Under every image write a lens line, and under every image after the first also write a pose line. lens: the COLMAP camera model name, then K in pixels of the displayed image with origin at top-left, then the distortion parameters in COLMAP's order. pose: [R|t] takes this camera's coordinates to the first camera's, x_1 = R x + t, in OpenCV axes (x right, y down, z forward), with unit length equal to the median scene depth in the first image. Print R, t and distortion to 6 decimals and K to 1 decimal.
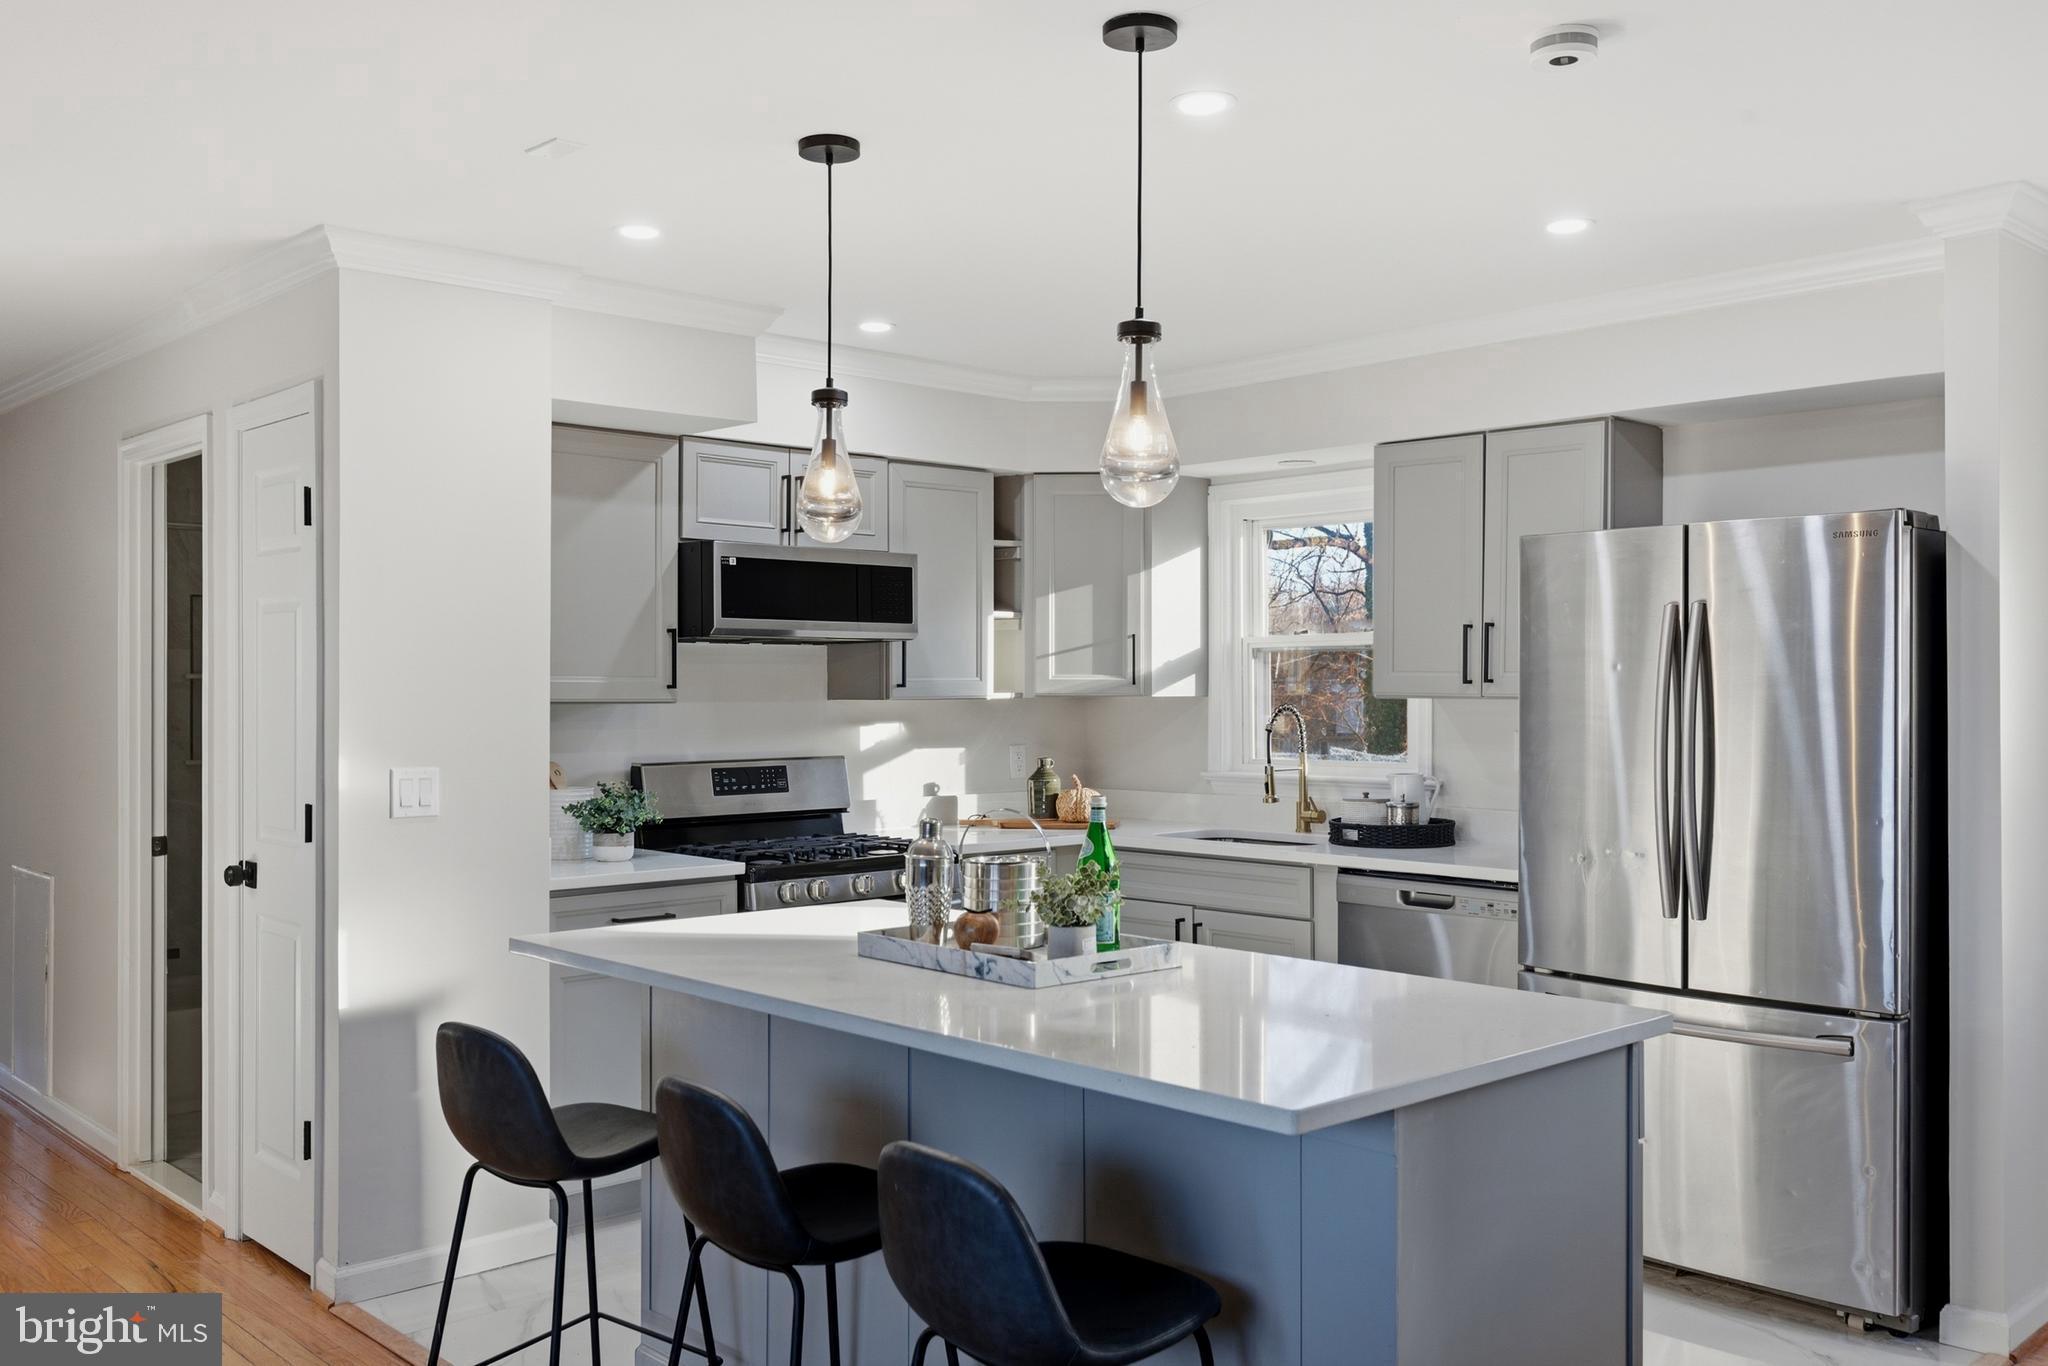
lens RADIAL K [[1796.7, 0, 1030.2], [0, 1796.7, 687.0], [0, 0, 1]] dist [0.033208, -0.002363]
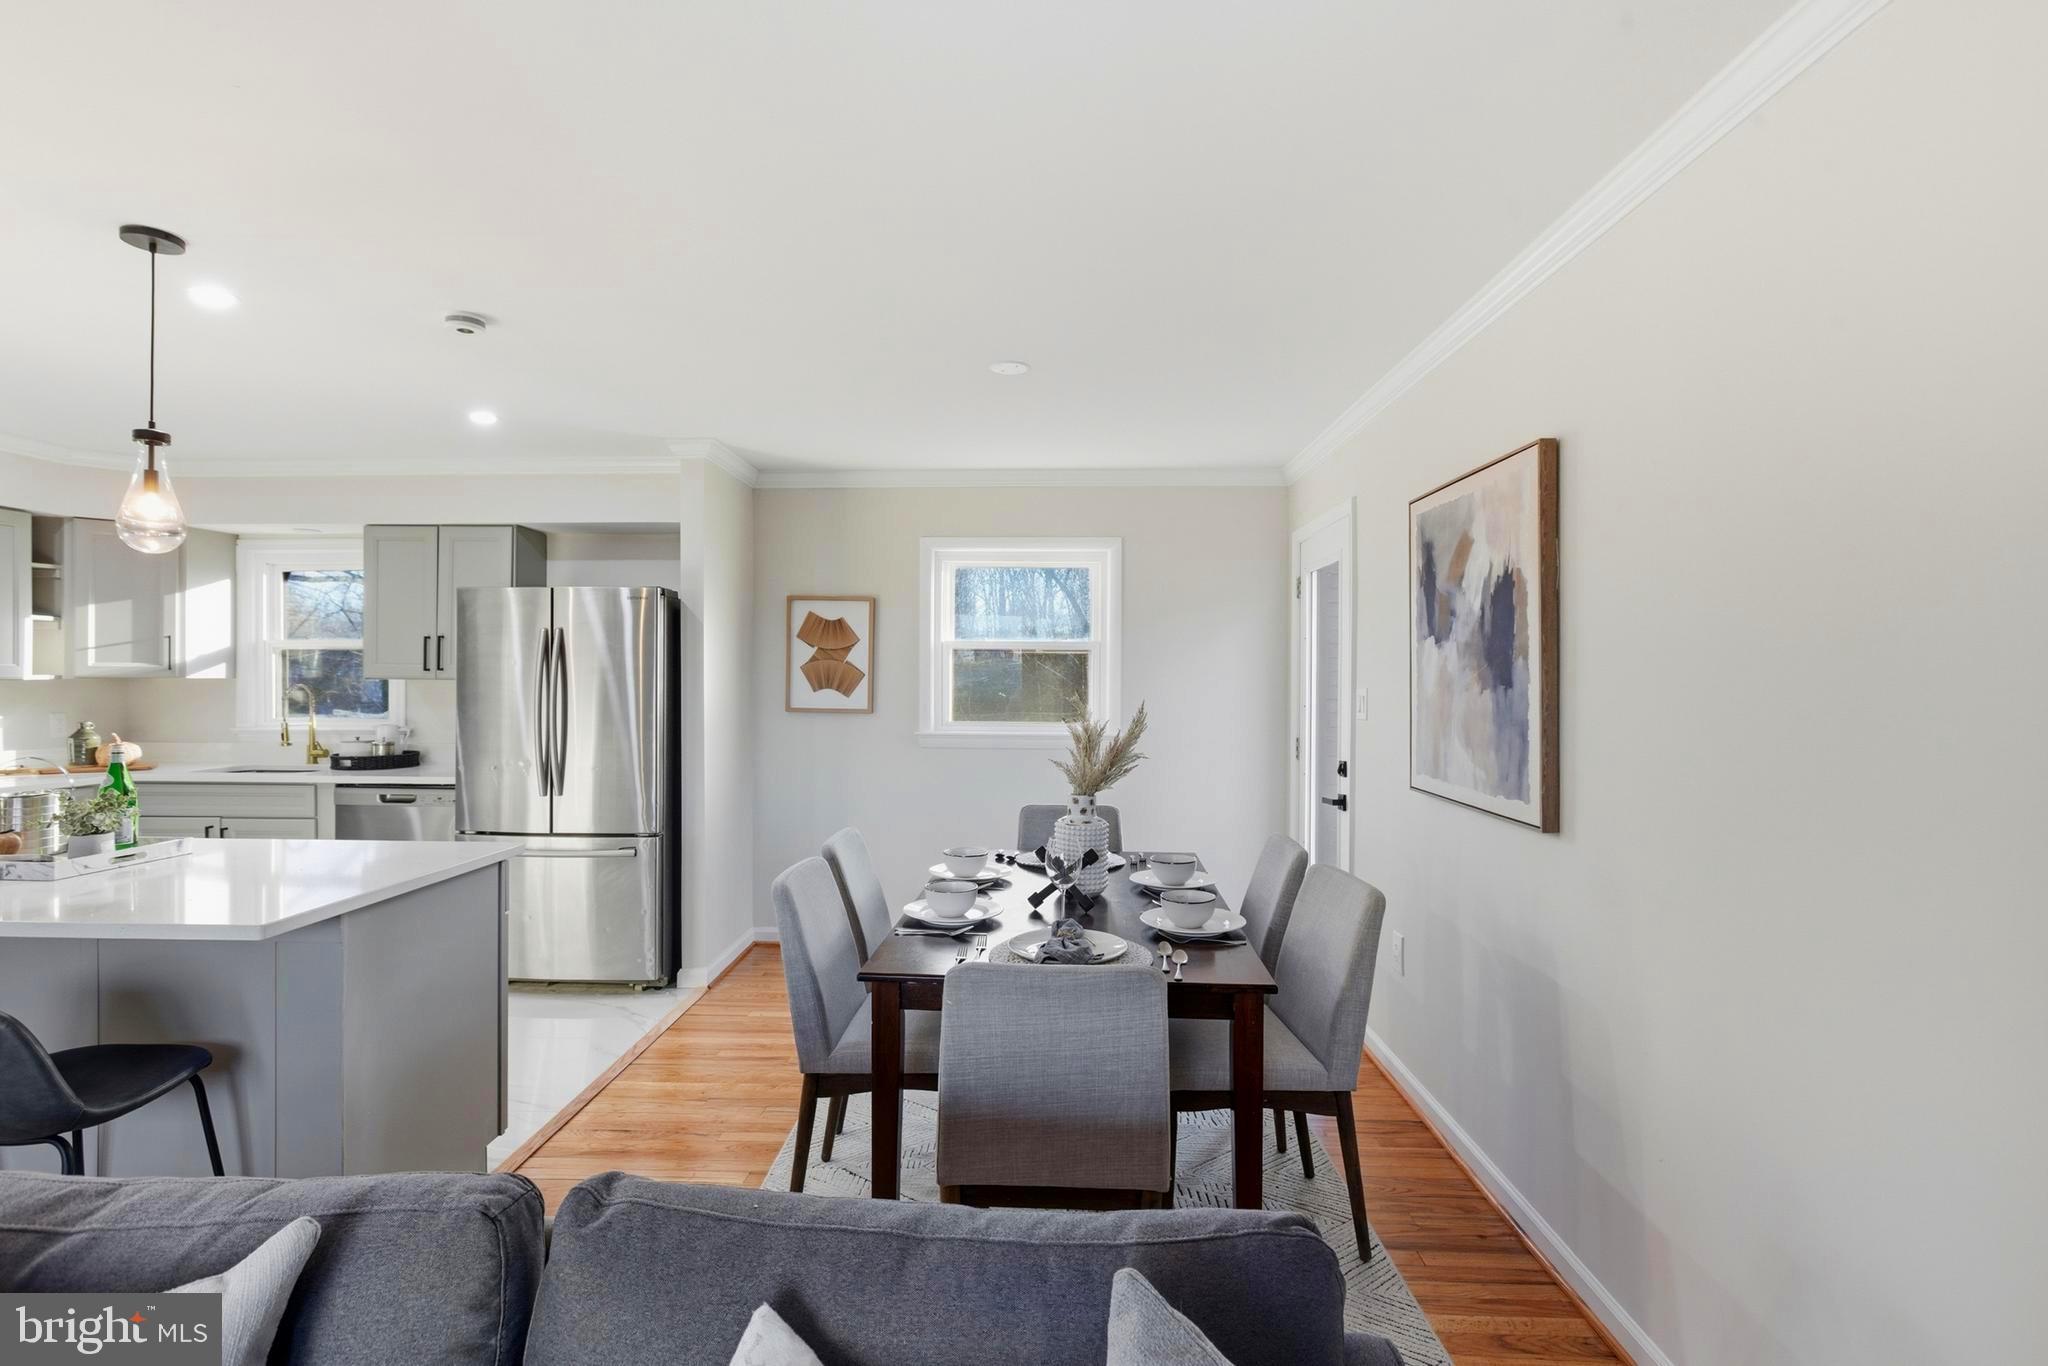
lens RADIAL K [[960.9, 0, 1017.6], [0, 960.9, 678.8], [0, 0, 1]] dist [-0.003463, 0.005577]
pose [[0.719508, 0.000846, 0.694483, 0.012262], [-0.004415, 0.999985, 0.003355, 0.000222], [-0.694470, -0.005480, 0.719501, -0.050021]]
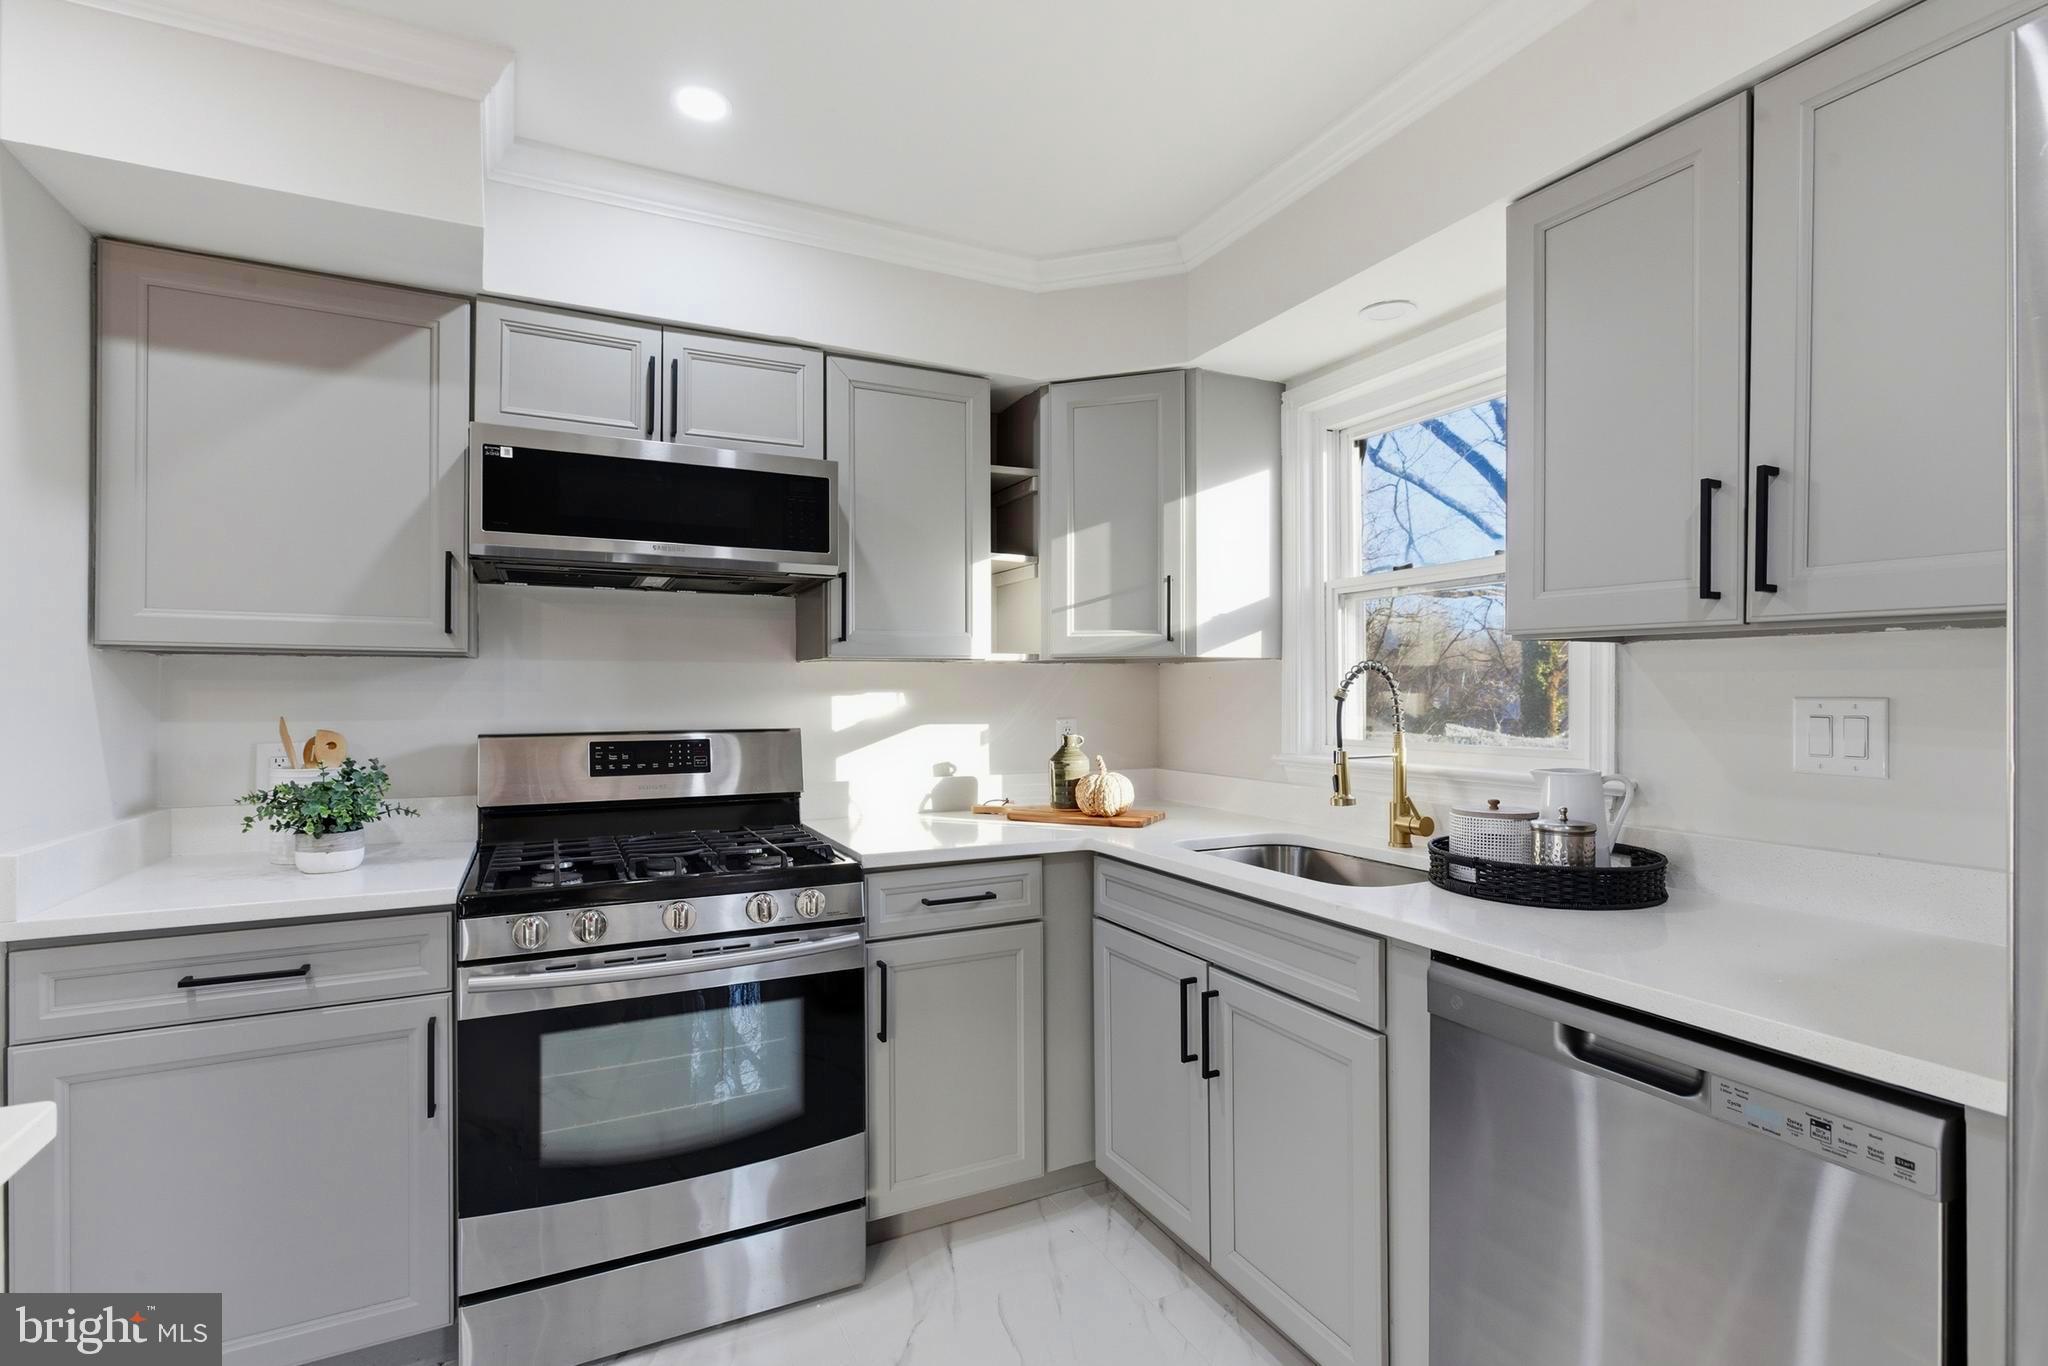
lens RADIAL K [[960.9, 0, 1019.8], [0, 960.9, 685.0], [0, 0, 1]] dist [-0.003463, 0.005577]
pose [[0.956024, -0.001270, -0.293285, 0.137679], [-0.000989, 0.999971, -0.007555, 0.024379], [0.293286, 0.007512, 0.955995, 0.688448]]
